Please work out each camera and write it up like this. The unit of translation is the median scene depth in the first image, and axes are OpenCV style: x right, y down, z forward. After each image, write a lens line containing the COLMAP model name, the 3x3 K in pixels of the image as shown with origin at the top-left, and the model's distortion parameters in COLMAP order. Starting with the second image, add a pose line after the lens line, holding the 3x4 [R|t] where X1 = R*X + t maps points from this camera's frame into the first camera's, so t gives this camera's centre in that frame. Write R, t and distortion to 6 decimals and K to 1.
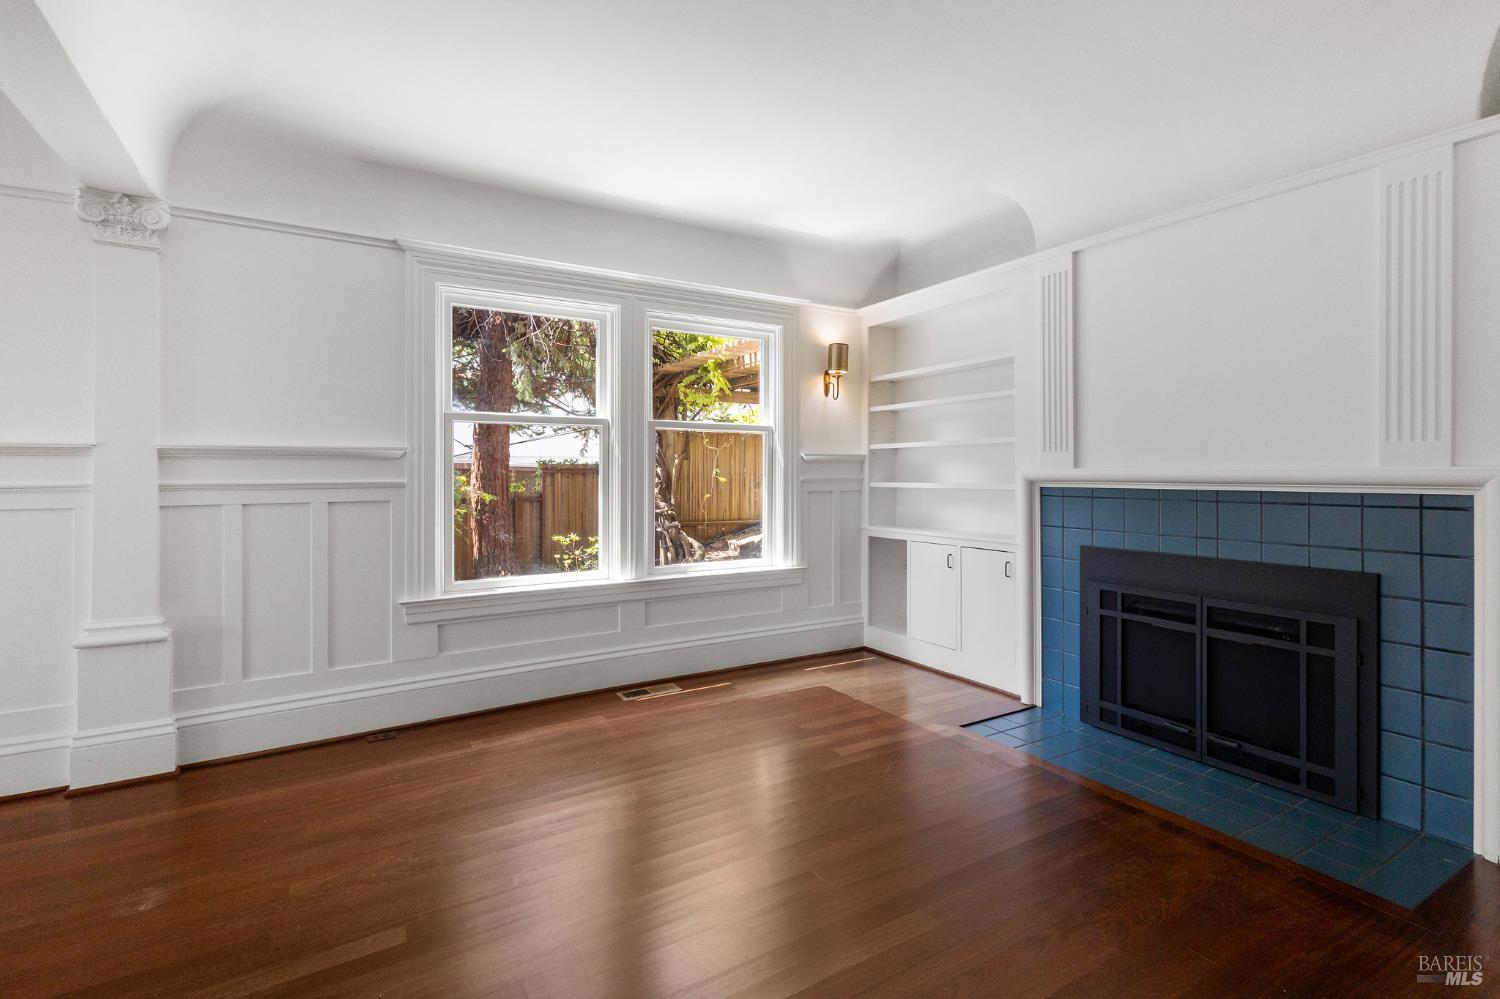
lens RADIAL K [[696.5, 0, 752.5], [0, 696.5, 473.2], [0, 0, 1]] dist [0.011927, 0.000057]
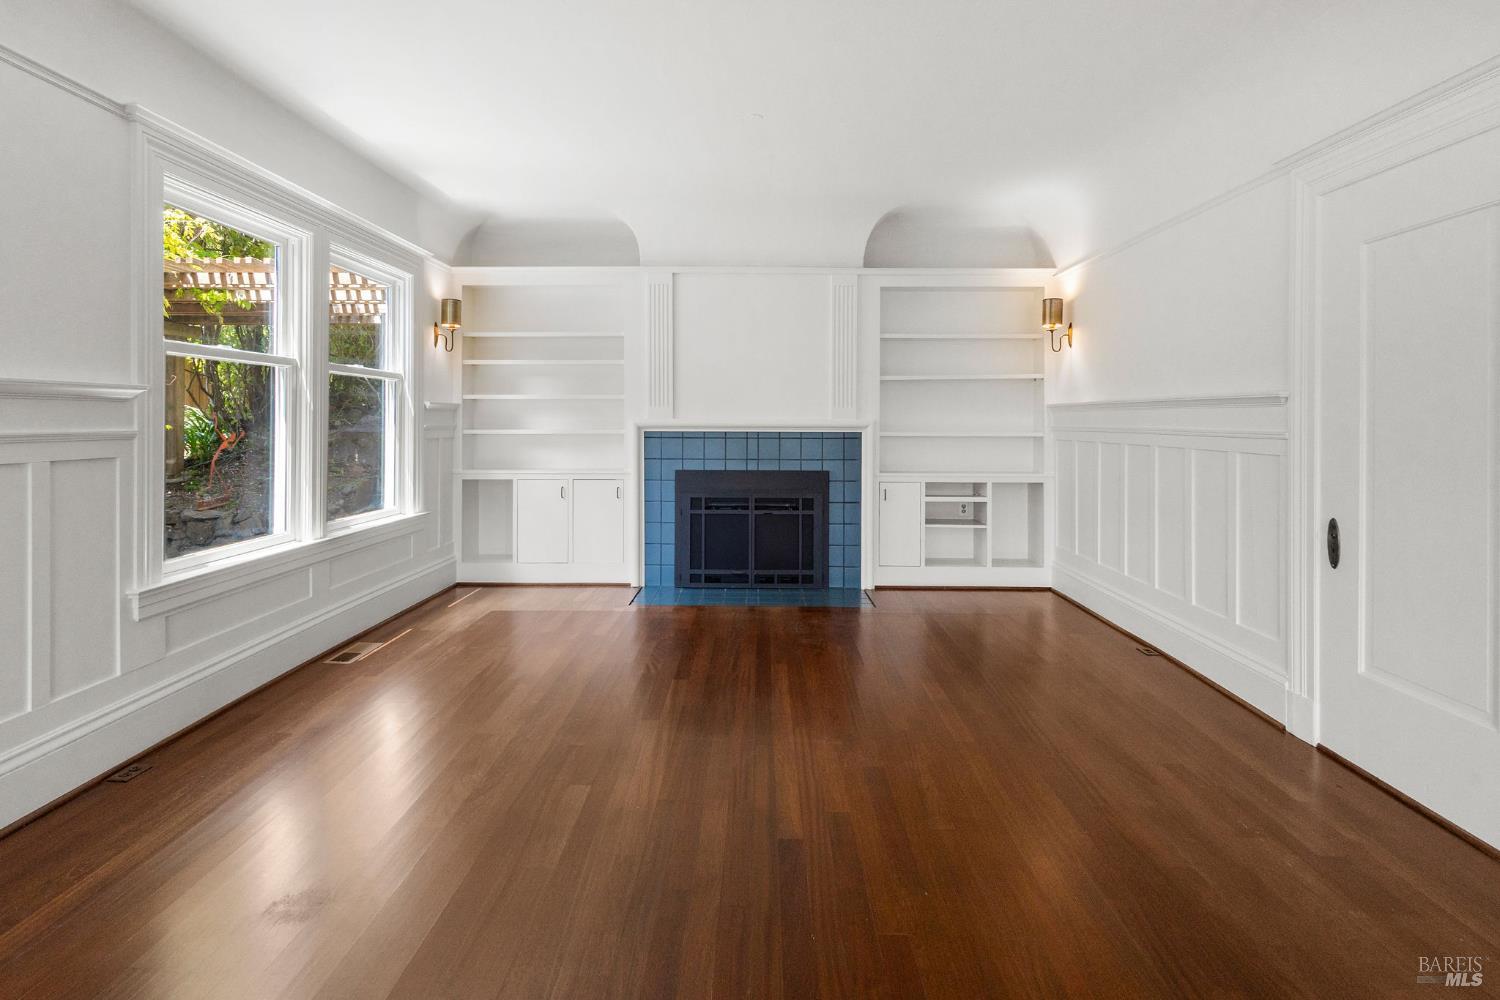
lens RADIAL K [[741.0, 0, 748.3], [0, 741.0, 423.5], [0, 0, 1]] dist [0.014498, -0.000054]
pose [[0.539299, 0.000428, 0.842114, -0.780792], [-0.002477, 0.999996, 0.001078, 0.001478], [-0.842111, -0.002668, 0.539298, 0.013848]]
